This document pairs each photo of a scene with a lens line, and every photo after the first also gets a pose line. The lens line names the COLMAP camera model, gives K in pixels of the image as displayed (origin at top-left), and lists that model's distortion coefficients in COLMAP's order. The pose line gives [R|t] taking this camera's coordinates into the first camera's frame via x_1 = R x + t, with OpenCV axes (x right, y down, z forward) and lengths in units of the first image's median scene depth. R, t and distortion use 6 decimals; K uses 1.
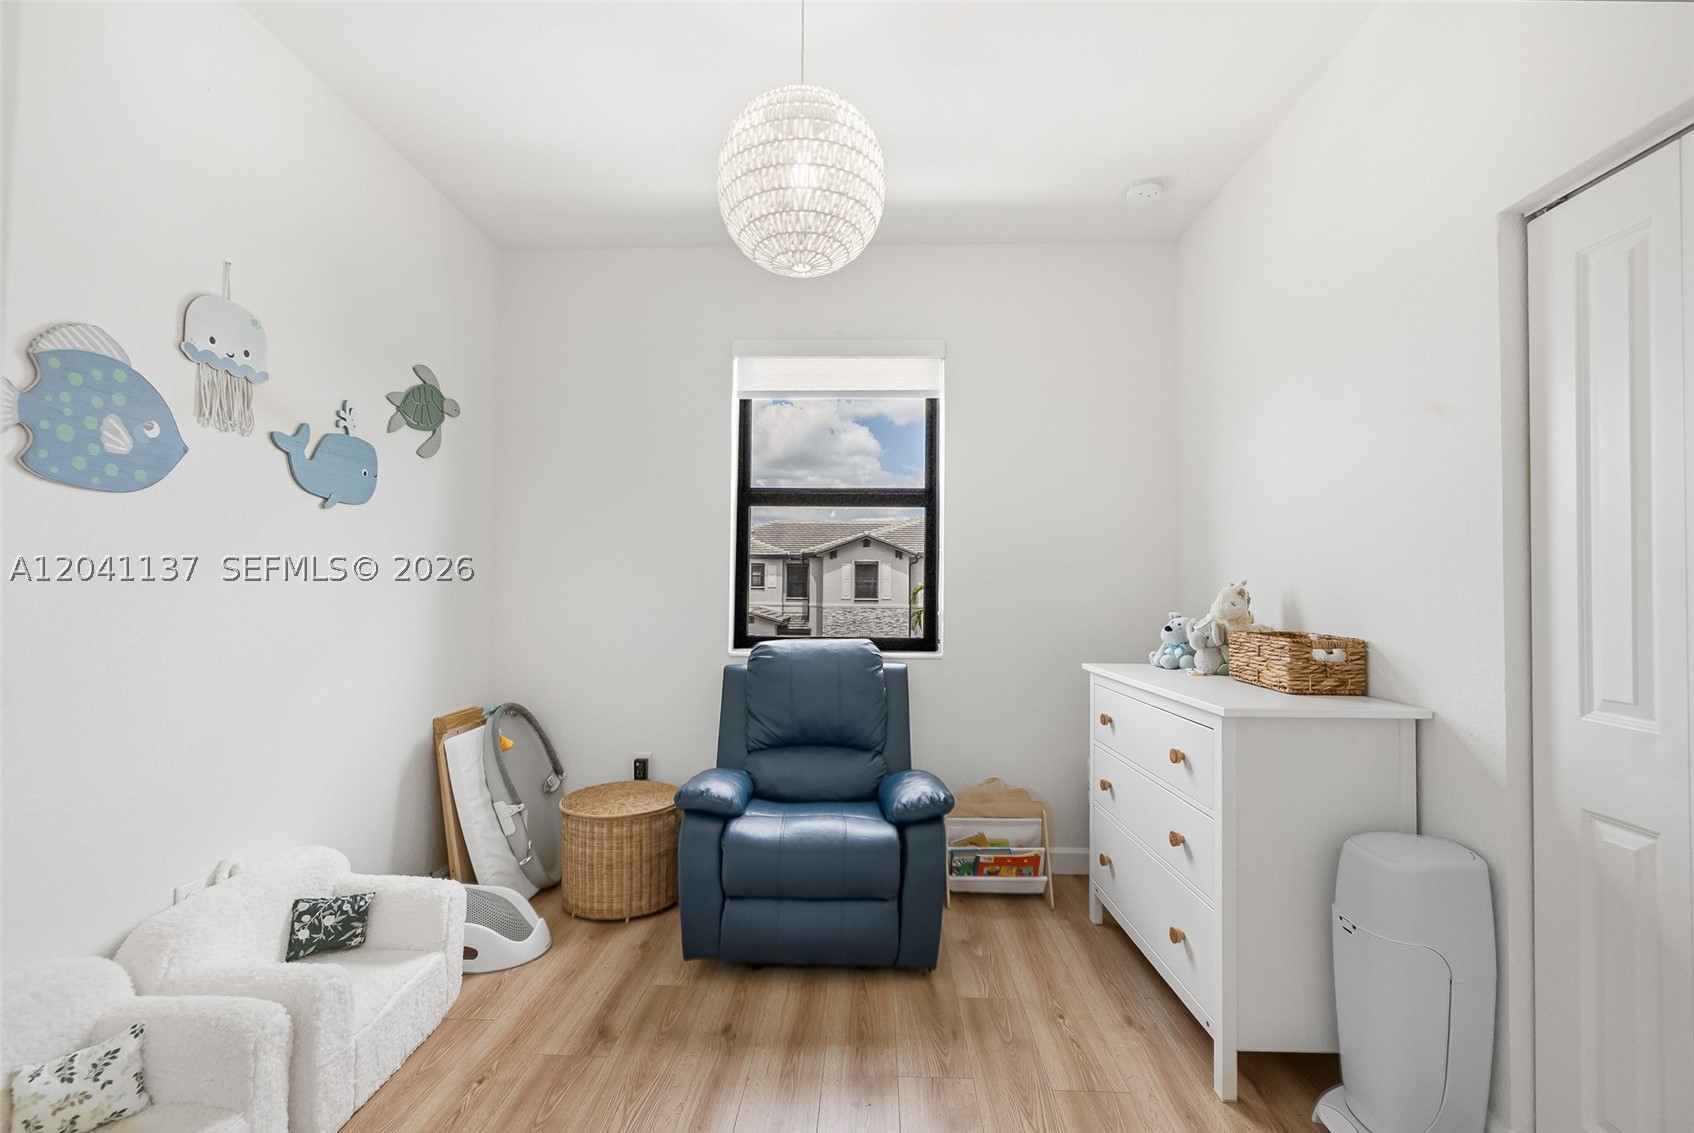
lens RADIAL K [[751.6, 0, 833.9], [0, 751.6, 562.8], [0, 0, 1]] dist [-0.001451, -0.000567]
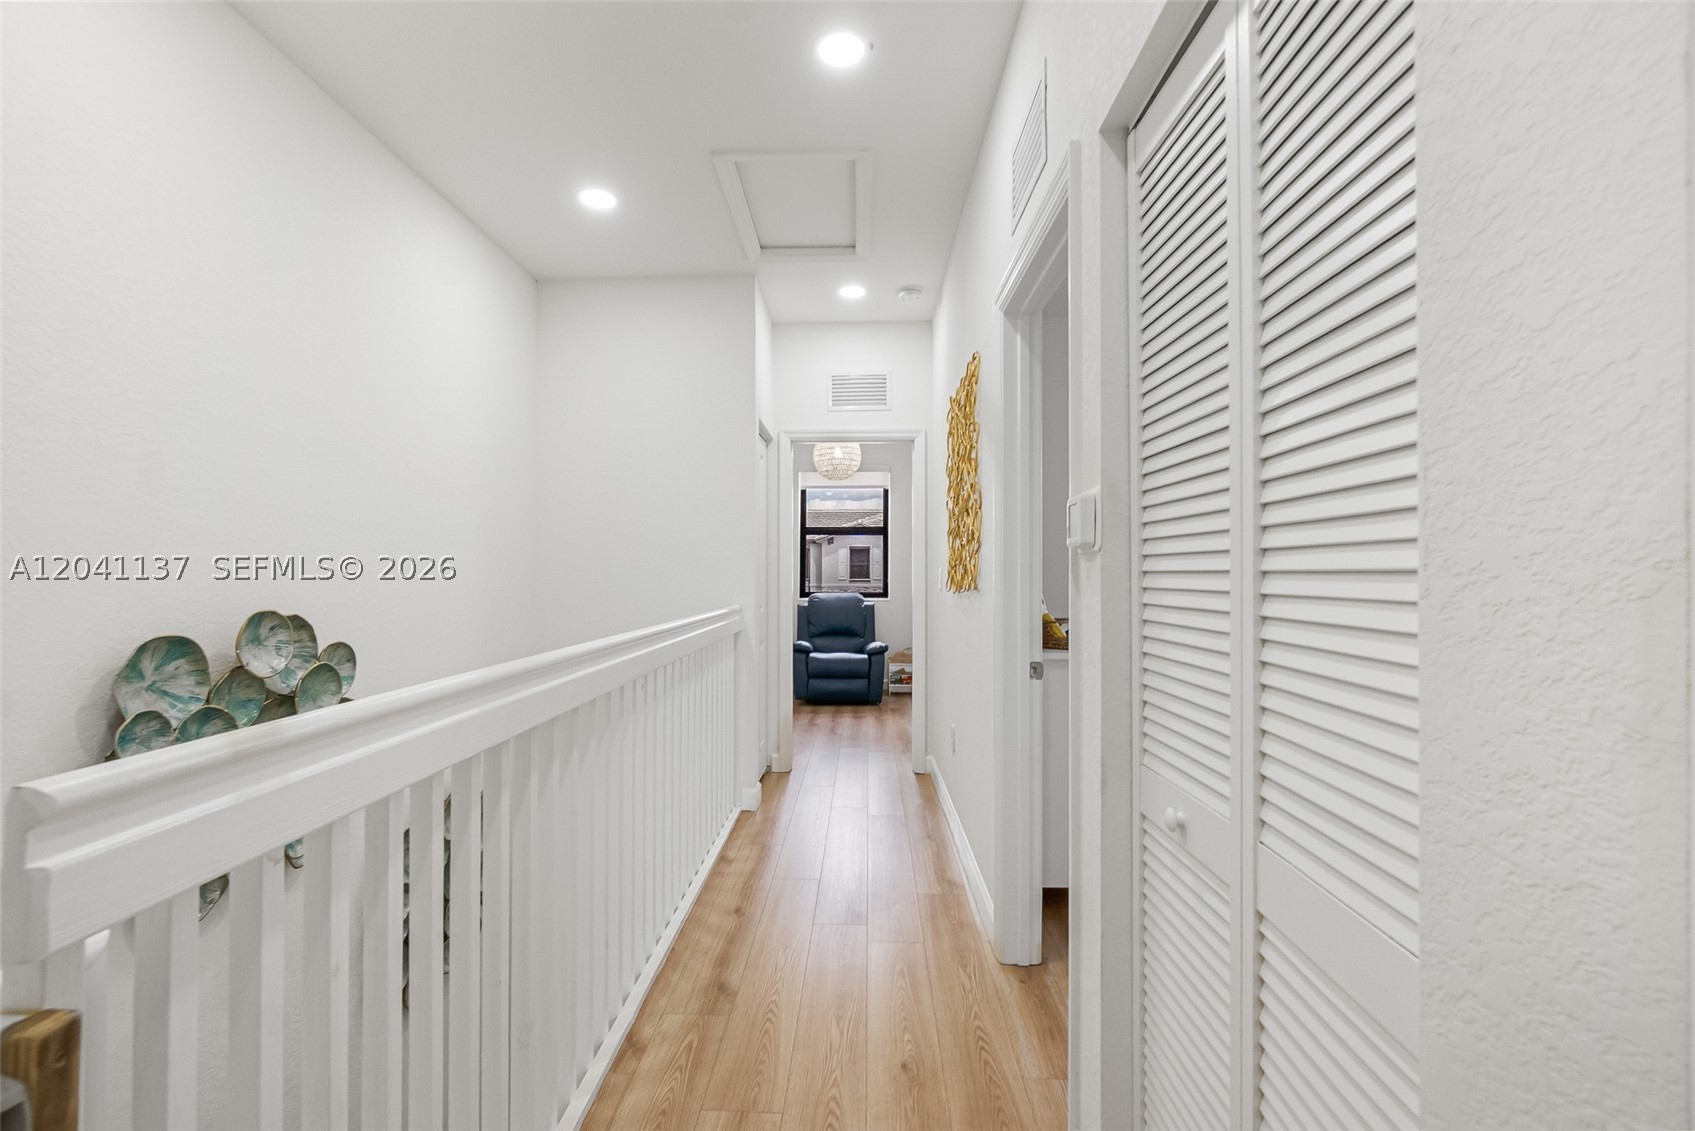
lens RADIAL K [[752.0, 0, 834.4], [0, 752.0, 561.8], [0, 0, 1]] dist [-0.001451, -0.000567]
pose [[0.999929, -0.008547, 0.008316, -0.048229], [0.008351, 0.999694, 0.023277, -0.051867], [-0.008512, -0.023206, 0.999694, -1.377796]]
